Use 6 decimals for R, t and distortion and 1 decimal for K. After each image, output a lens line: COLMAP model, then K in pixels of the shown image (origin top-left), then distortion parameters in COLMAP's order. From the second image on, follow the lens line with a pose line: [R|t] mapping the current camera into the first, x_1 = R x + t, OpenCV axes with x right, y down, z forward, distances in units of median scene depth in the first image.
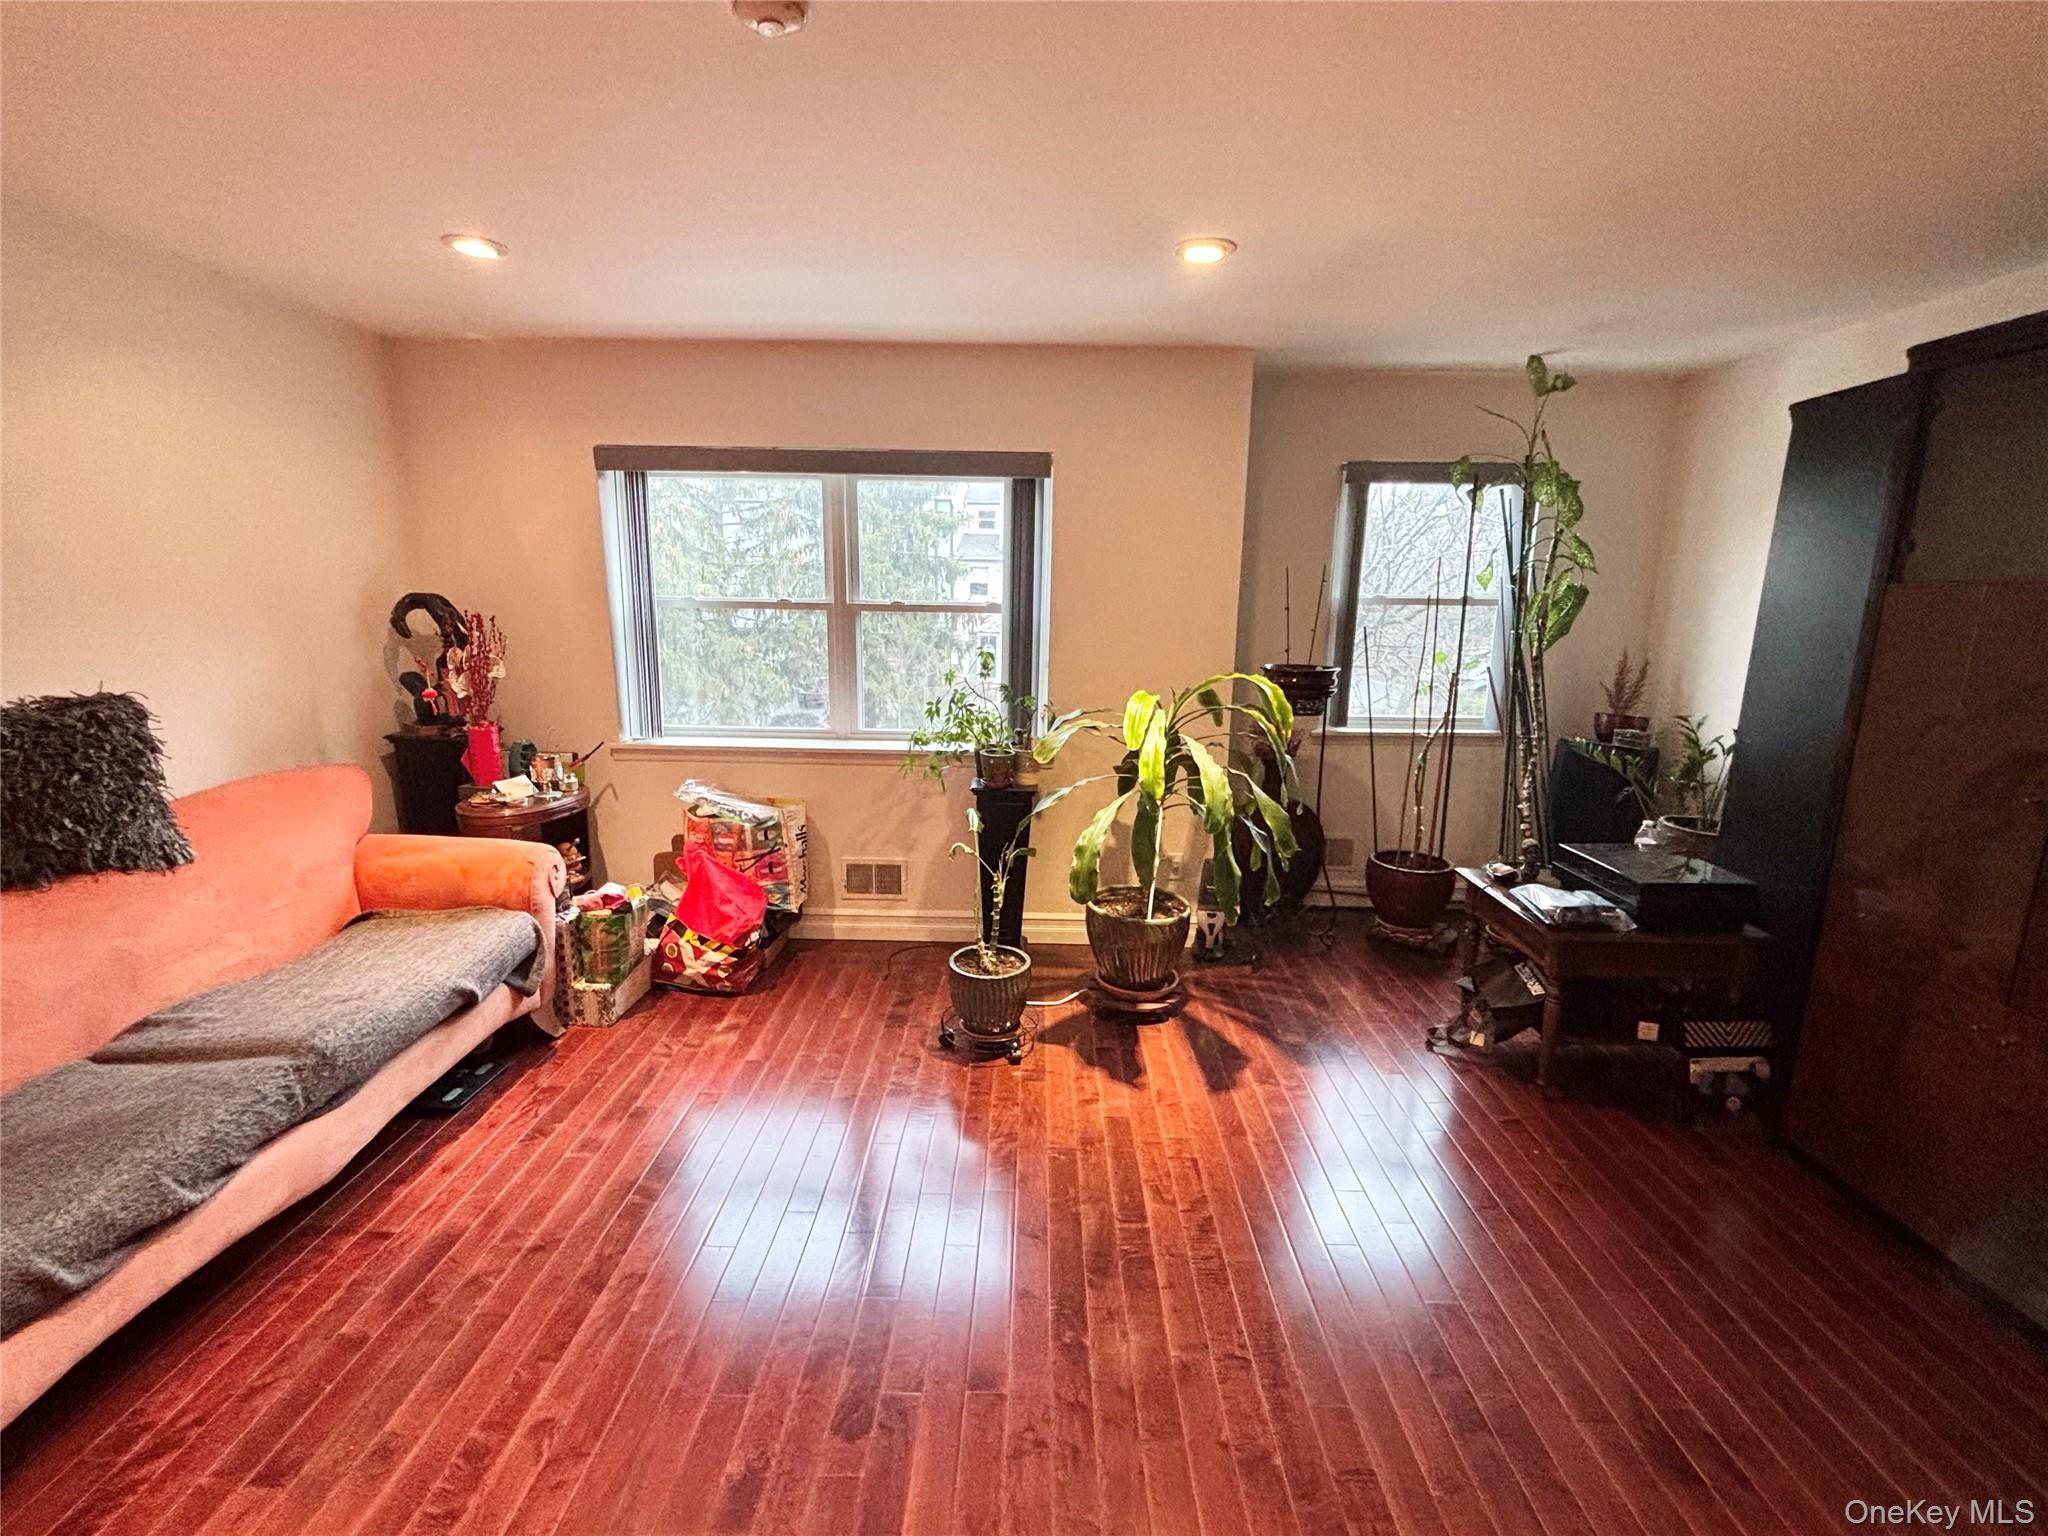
lens RADIAL K [[909.0, 0, 1025.6], [0, 909.0, 764.6], [0, 0, 1]] dist [0.002156, -0.000460]
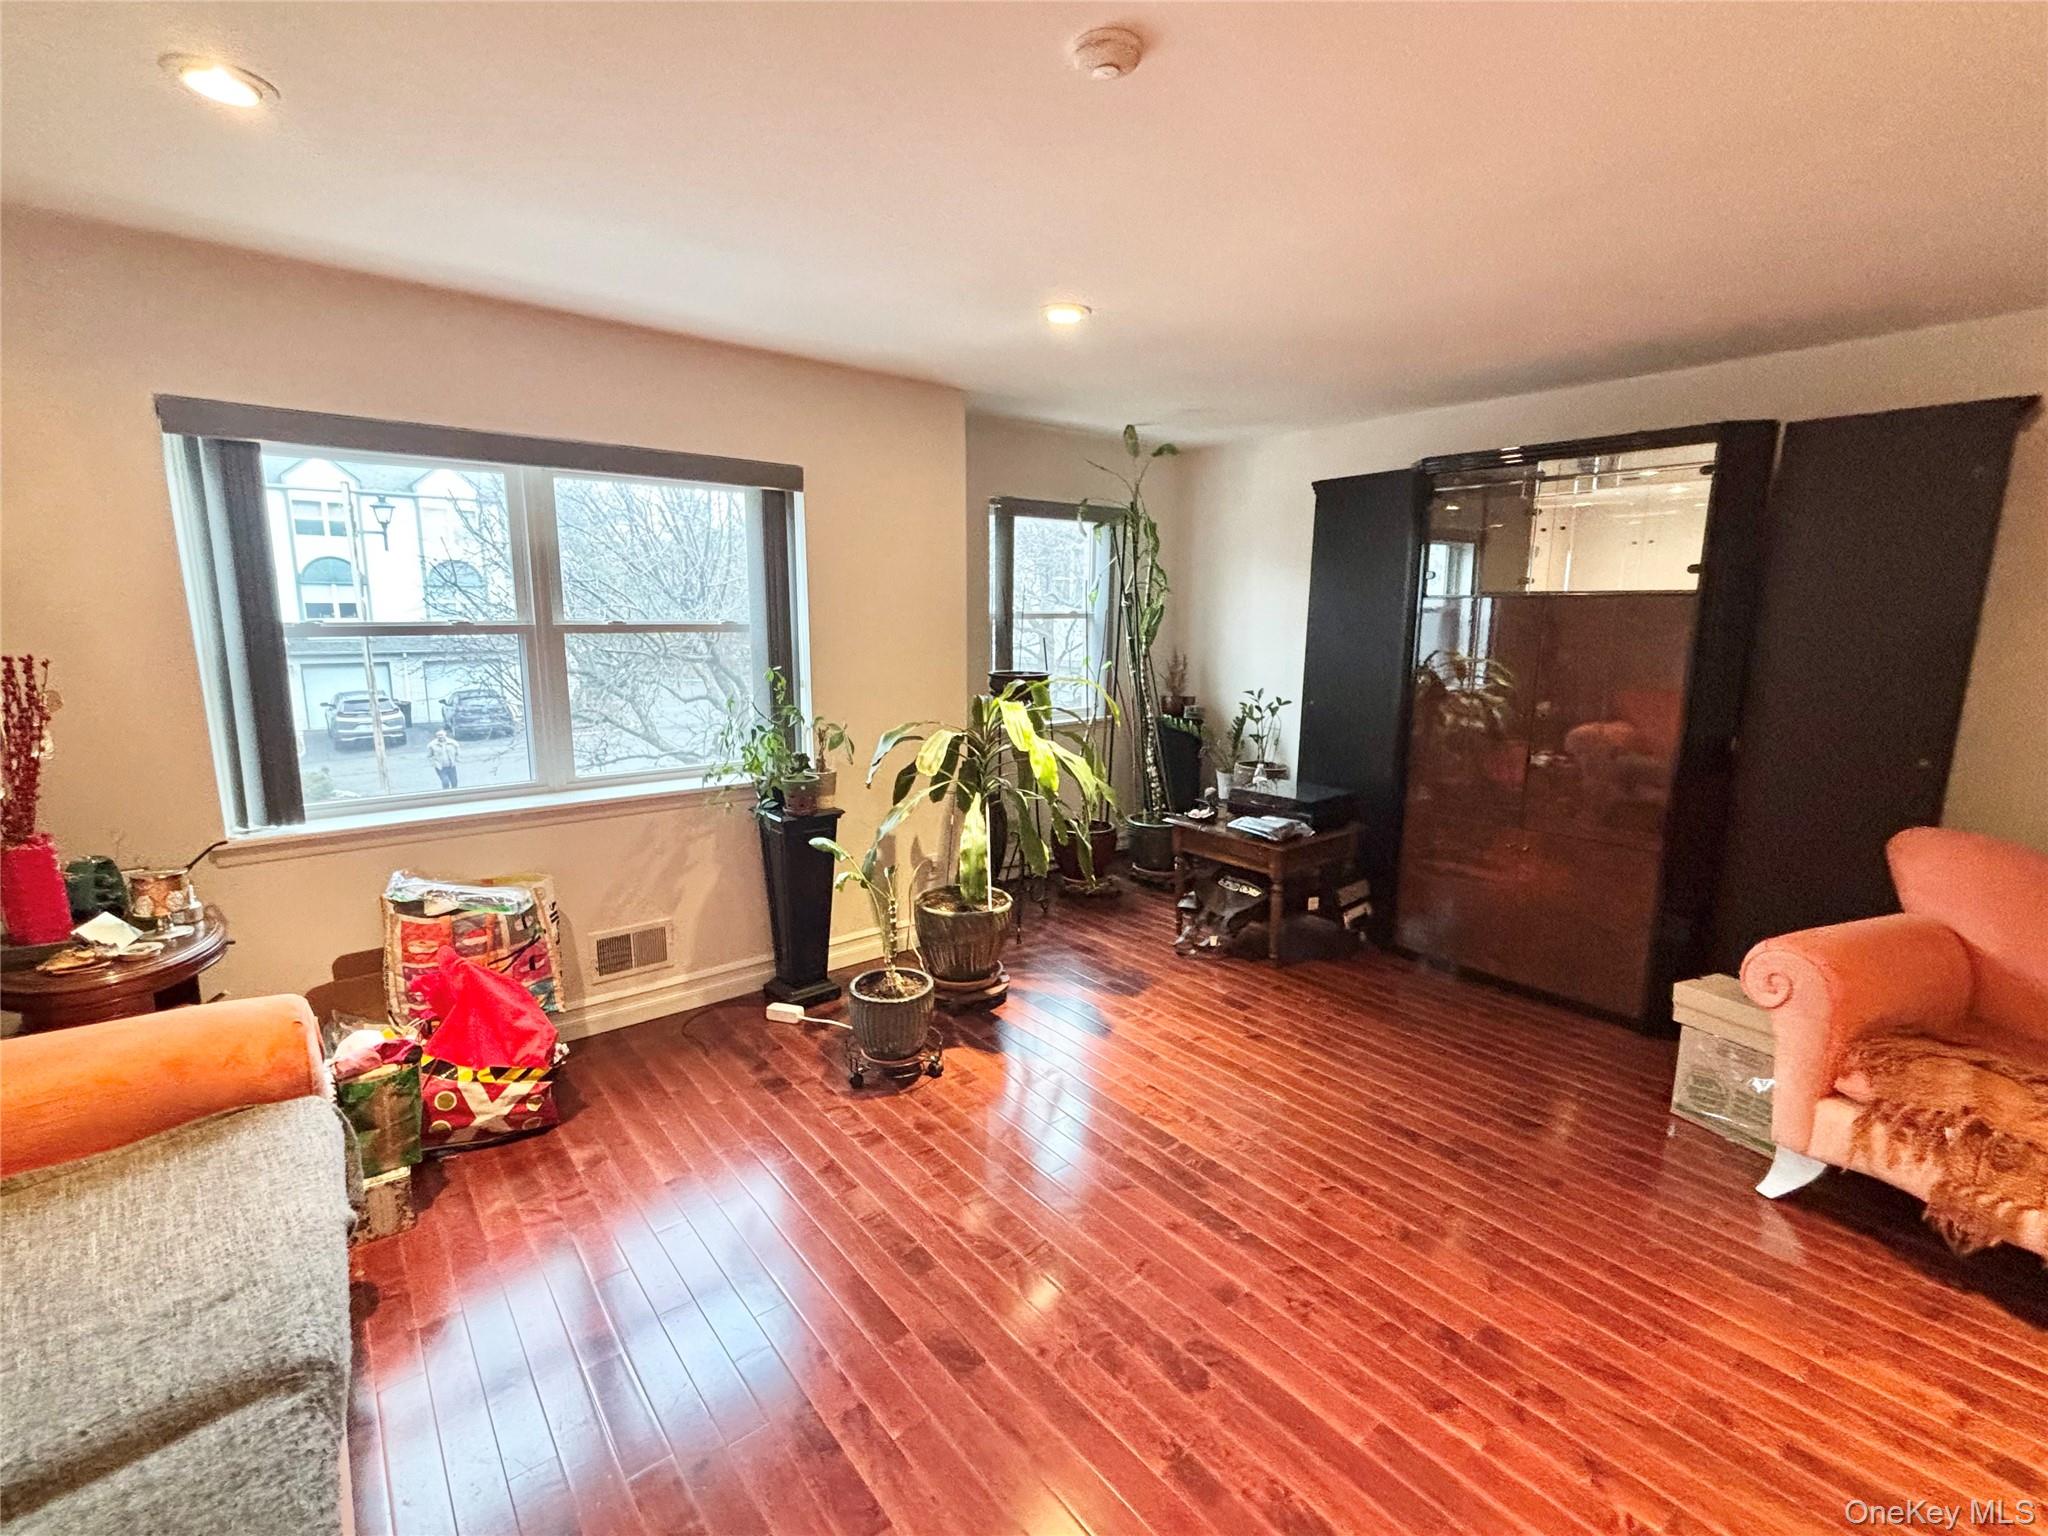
lens RADIAL K [[903.0, 0, 1024.0], [0, 903.0, 768.0], [0, 0, 1]] dist [-0.002618, -0.000150]
pose [[0.767305, -0.120773, 0.629807, -0.433111], [0.132674, 0.990754, 0.028349, -0.019384], [-0.627407, 0.061807, 0.776235, 0.120634]]
